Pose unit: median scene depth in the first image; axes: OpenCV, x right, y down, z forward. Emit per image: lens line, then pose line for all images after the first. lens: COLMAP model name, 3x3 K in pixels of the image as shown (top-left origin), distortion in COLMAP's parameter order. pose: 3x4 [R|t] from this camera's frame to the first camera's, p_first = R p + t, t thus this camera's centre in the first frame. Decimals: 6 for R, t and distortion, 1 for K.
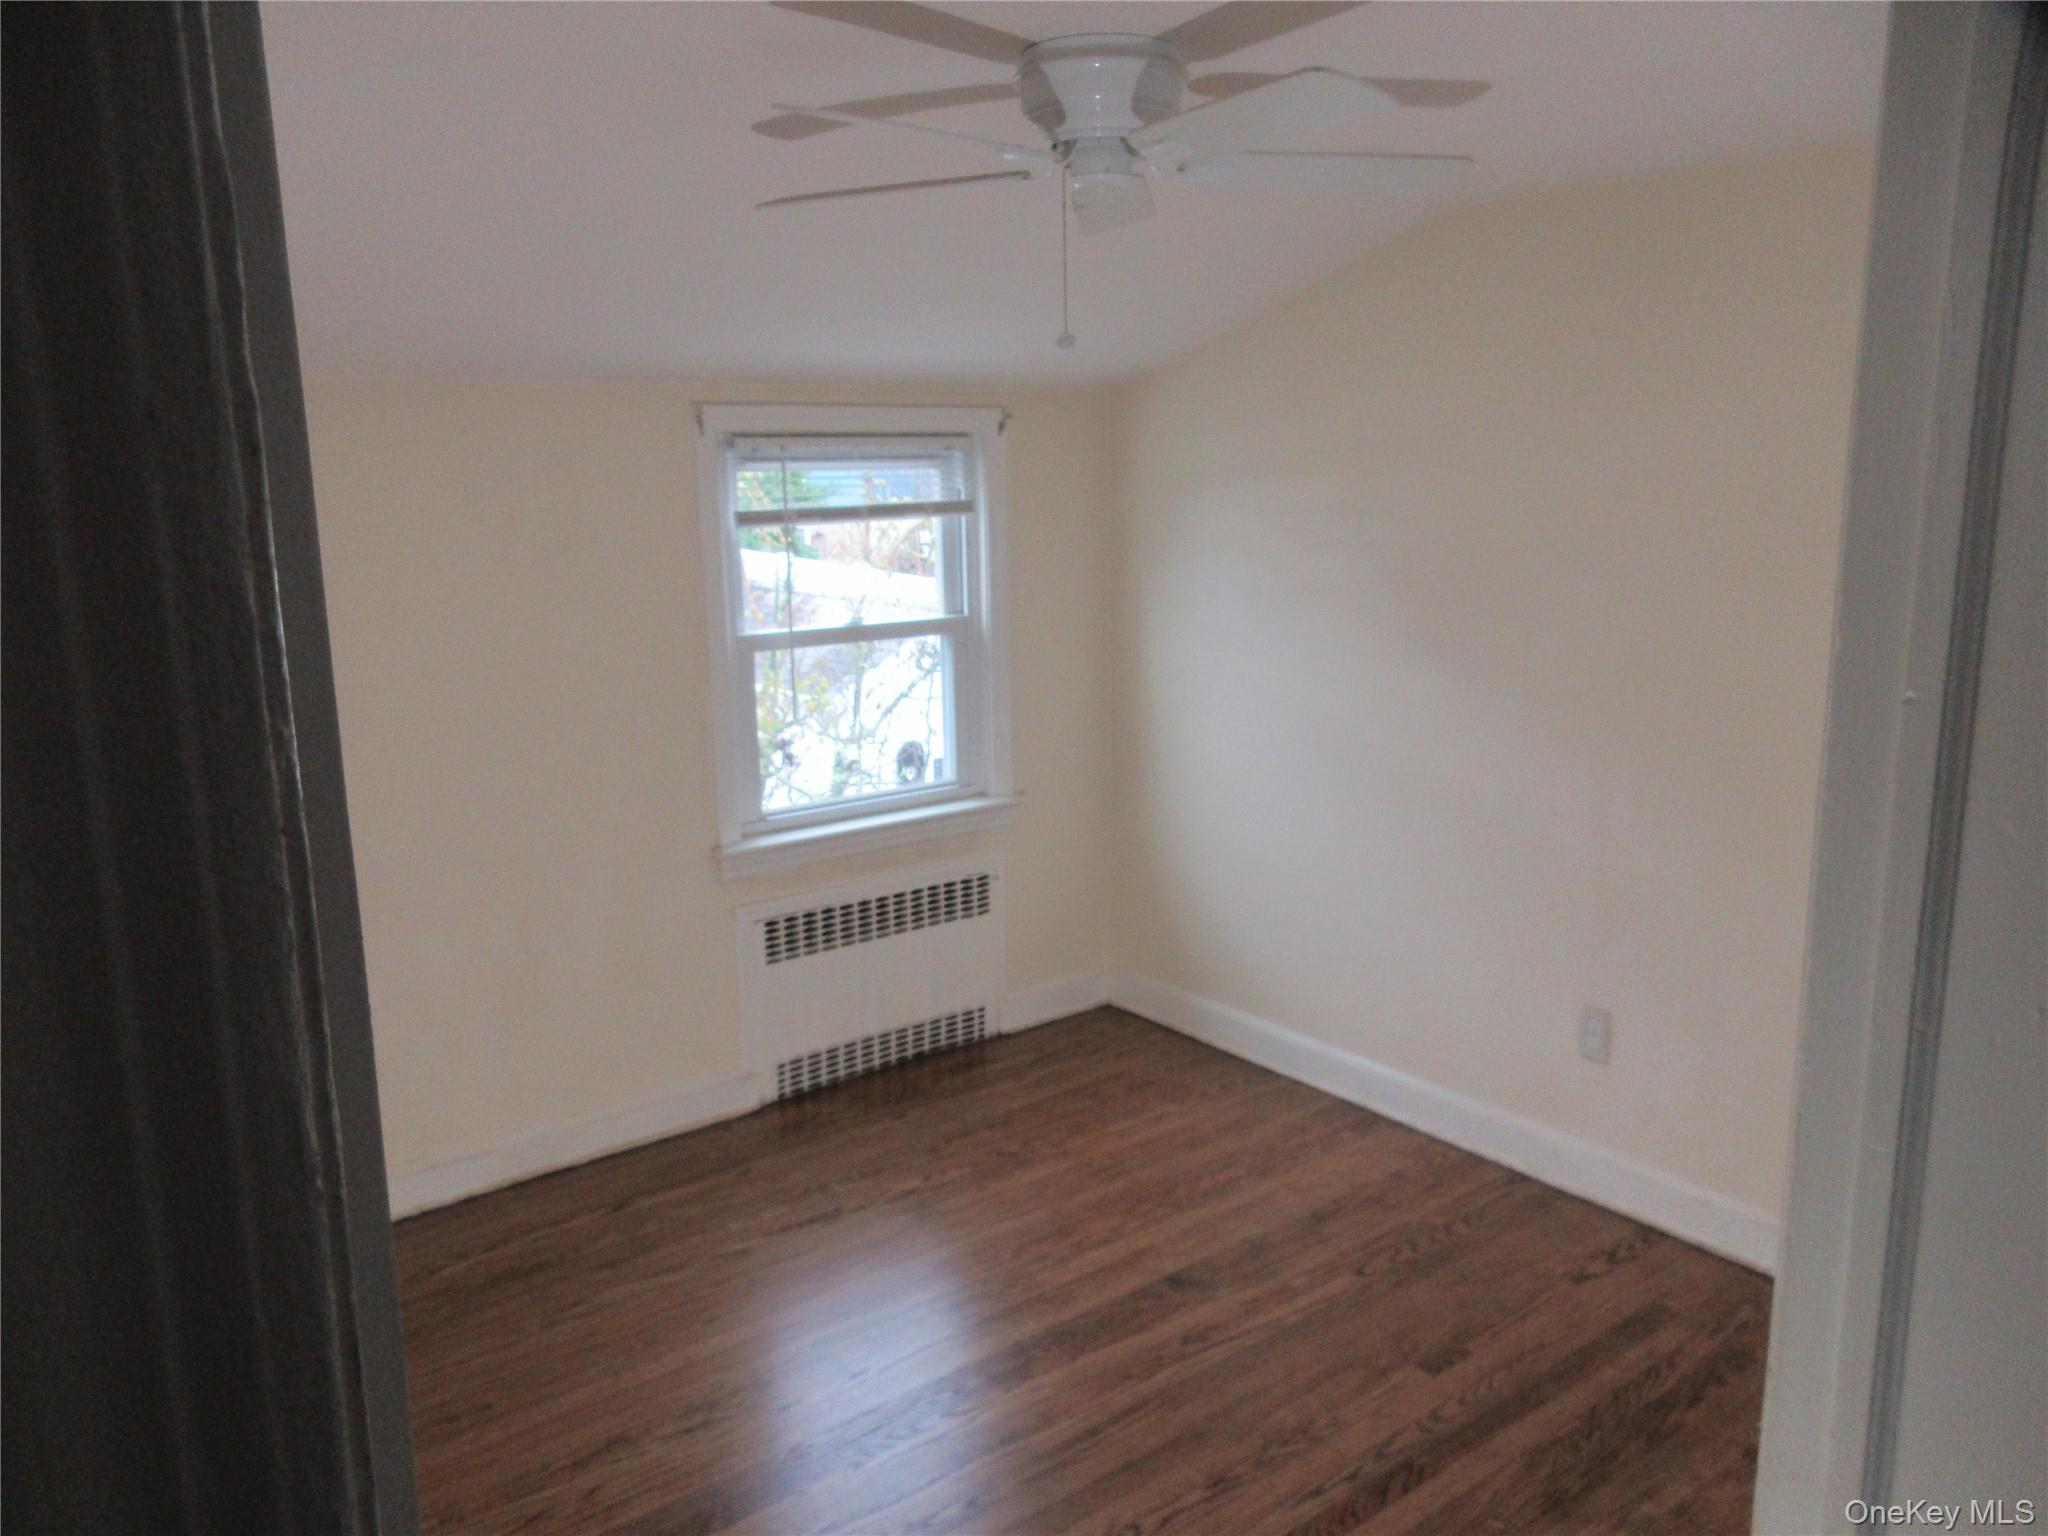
lens RADIAL K [[1494.6, 0, 1042.1], [0, 1494.6, 770.4], [0, 0, 1]] dist [0.000168, -0.001267]
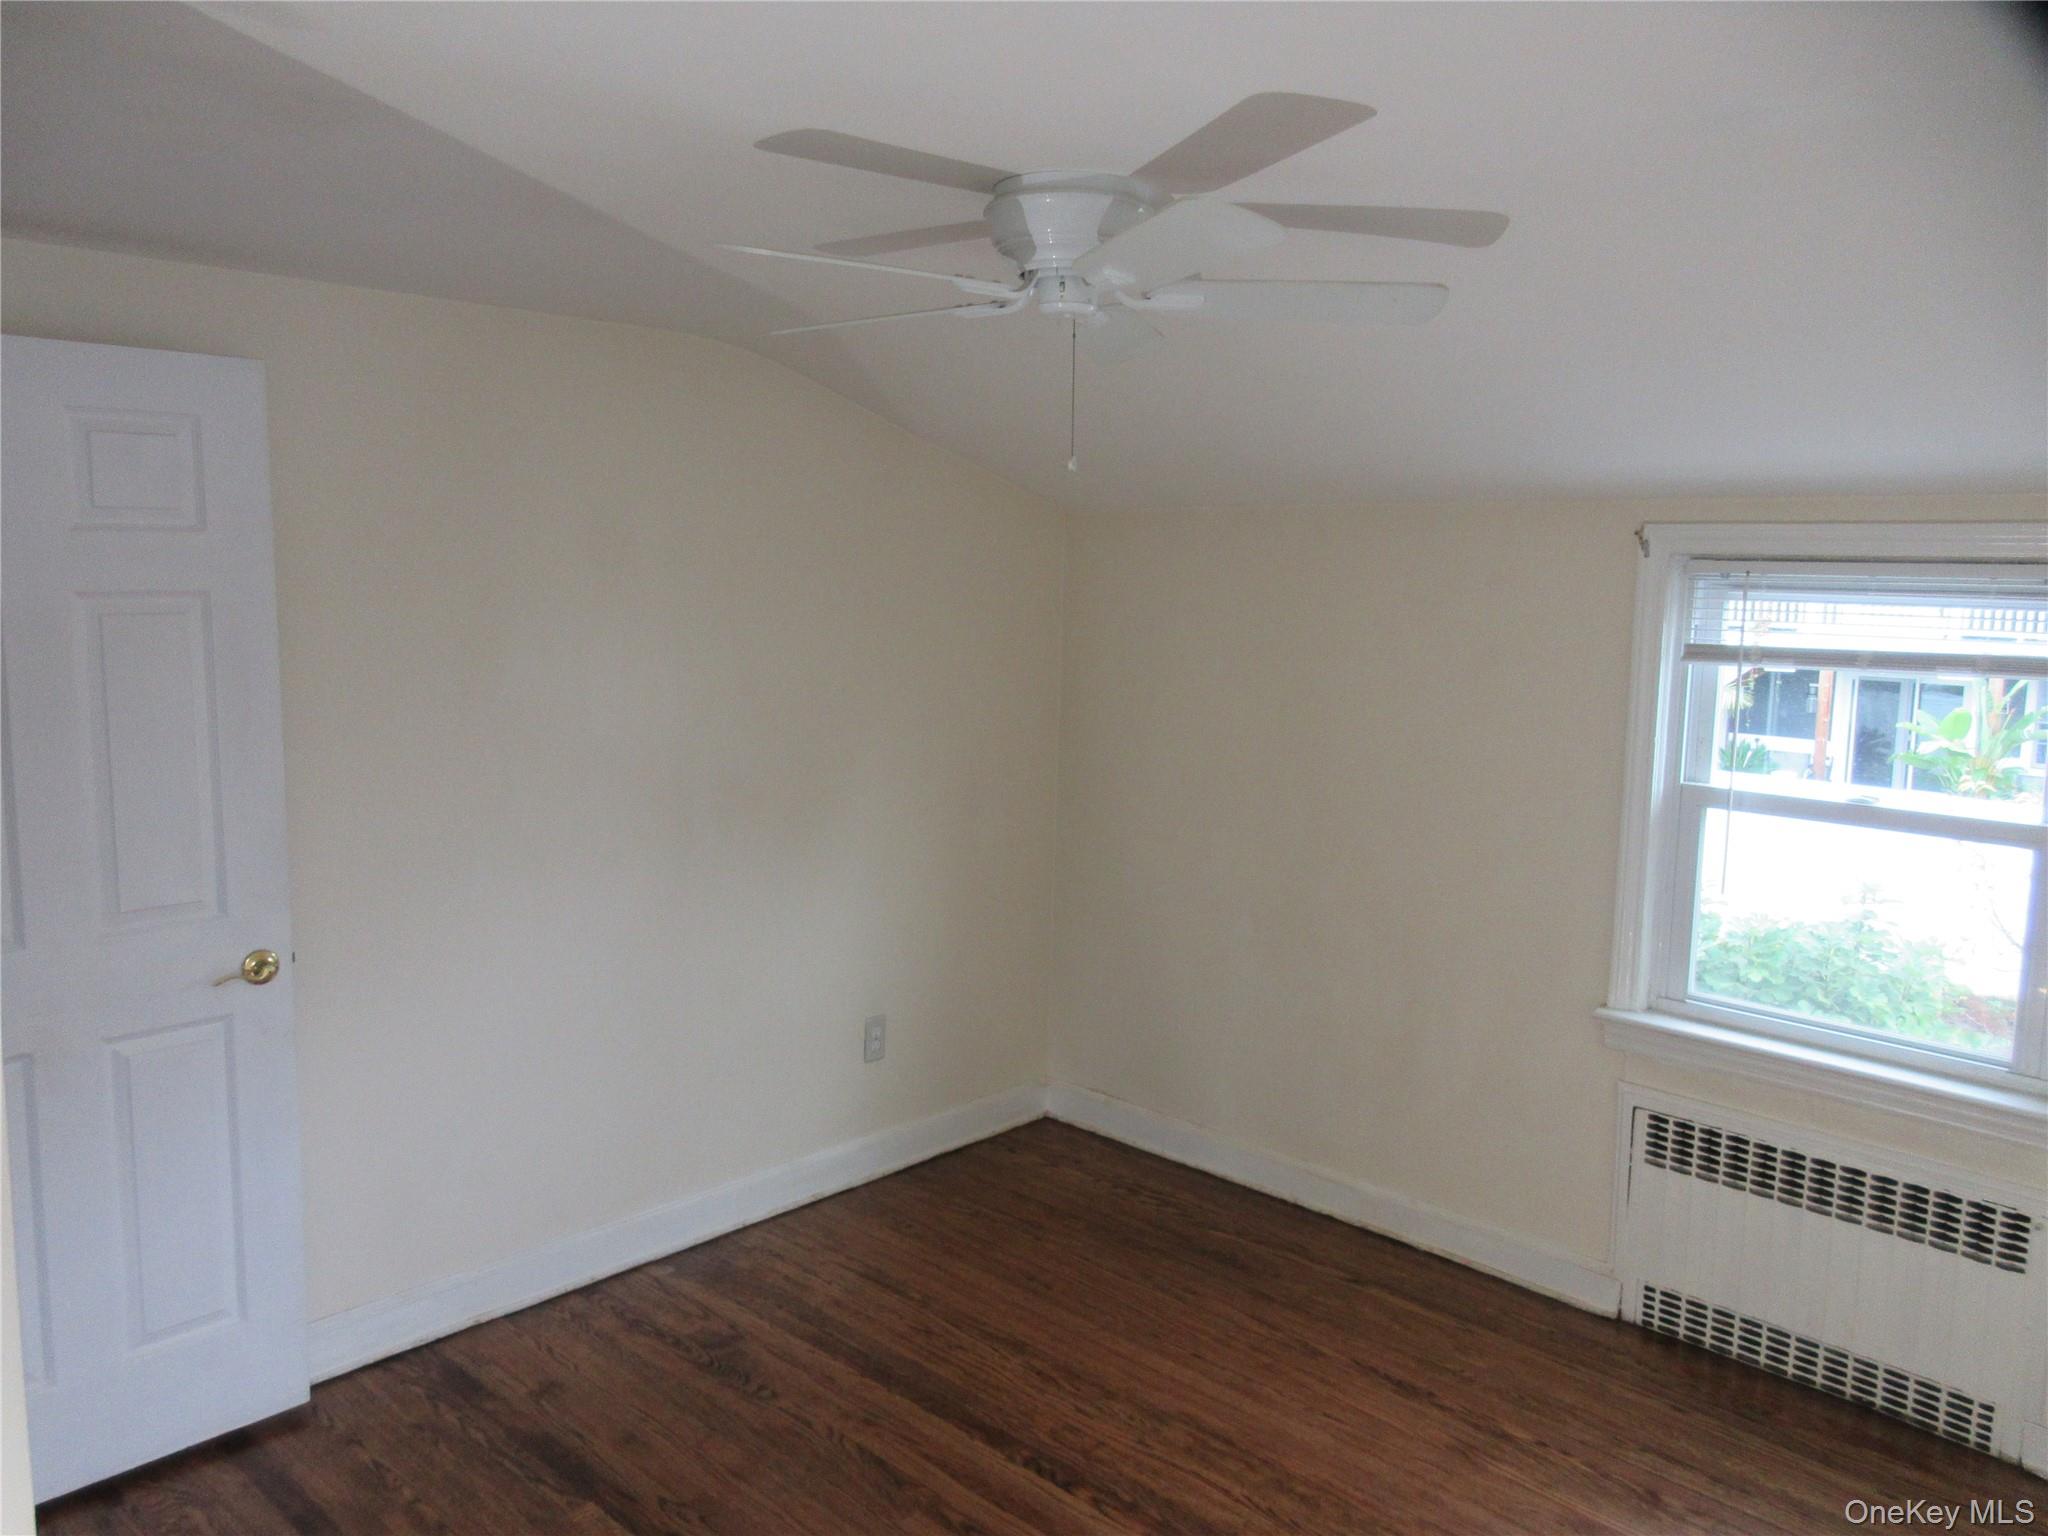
lens RADIAL K [[1494.6, 0, 1042.1], [0, 1494.6, 770.4], [0, 0, 1]] dist [0.000168, -0.001267]
pose [[0.147199, 0.146017, -0.978270, 0.570239], [-0.237117, 0.965412, 0.108419, -0.098479], [0.960265, 0.216005, 0.176731, 0.460183]]
